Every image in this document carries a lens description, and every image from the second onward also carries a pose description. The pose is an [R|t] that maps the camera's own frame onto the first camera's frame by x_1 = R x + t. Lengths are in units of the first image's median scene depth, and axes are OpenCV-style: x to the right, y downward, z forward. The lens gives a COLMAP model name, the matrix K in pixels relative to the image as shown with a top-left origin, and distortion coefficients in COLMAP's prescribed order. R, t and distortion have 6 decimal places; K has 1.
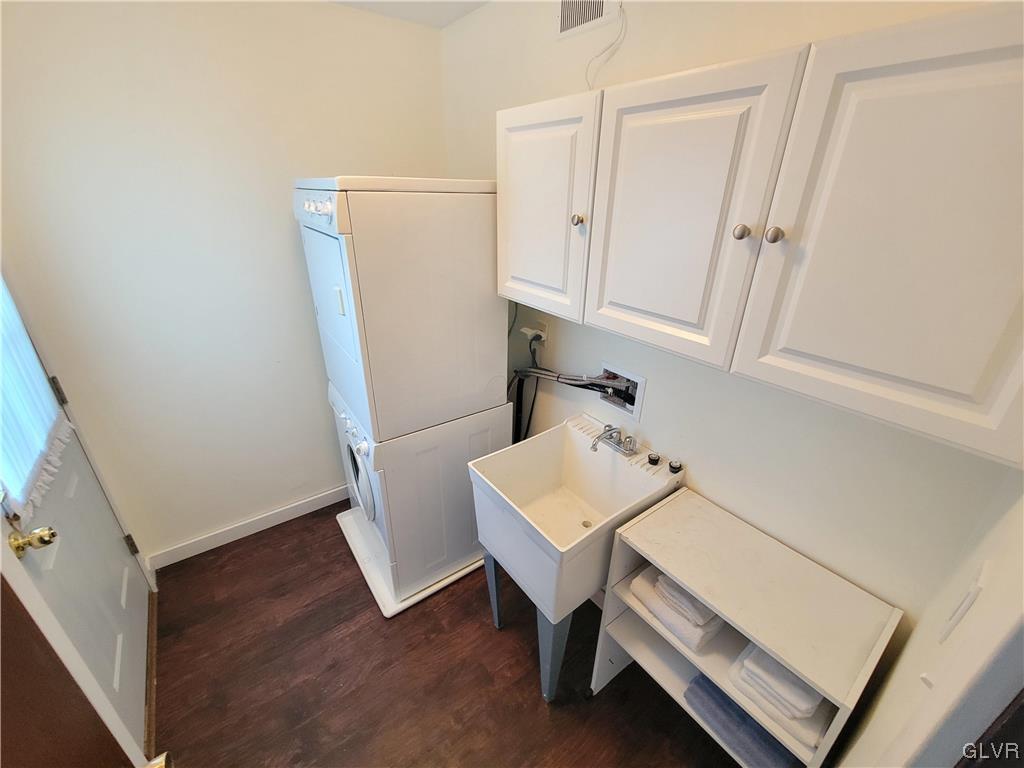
lens RADIAL K [[414.2, 0, 512.0], [0, 414.2, 384.0], [0, 0, 1]] dist [-0.001713, -0.000660]
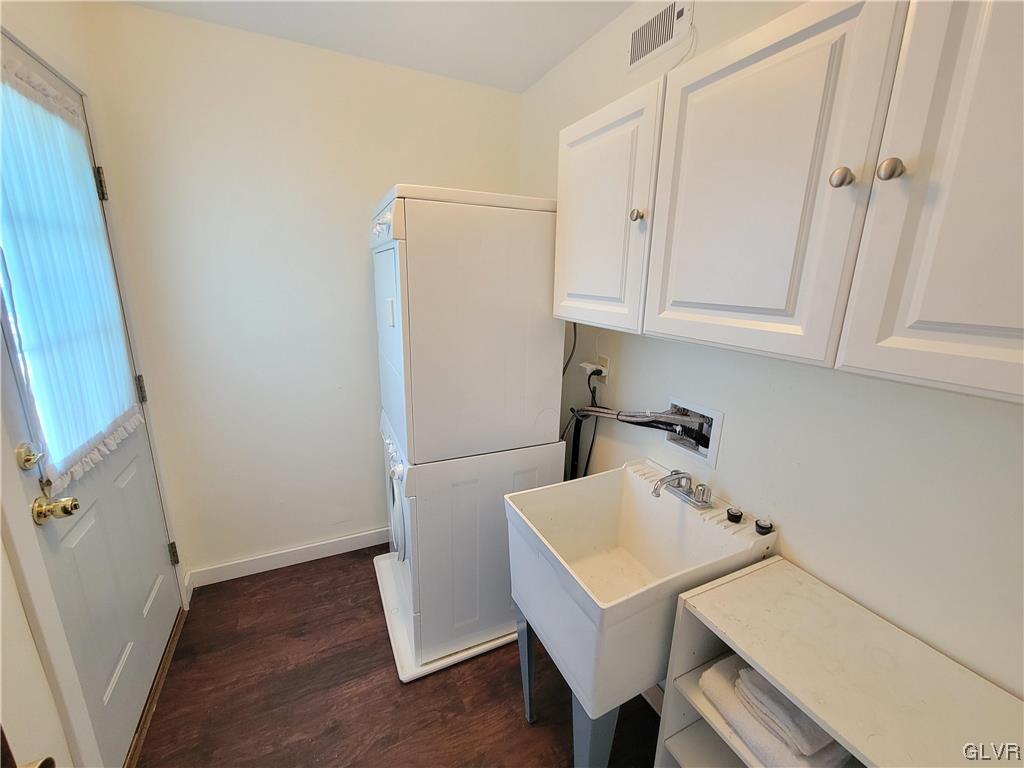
lens RADIAL K [[414.2, 0, 512.0], [0, 414.2, 384.0], [0, 0, 1]] dist [-0.001713, -0.000660]
pose [[0.981379, 0.051884, -0.184940, 0.058128], [-0.085078, 0.980644, -0.176349, 0.111281], [0.172211, 0.188800, 0.966798, 0.113590]]
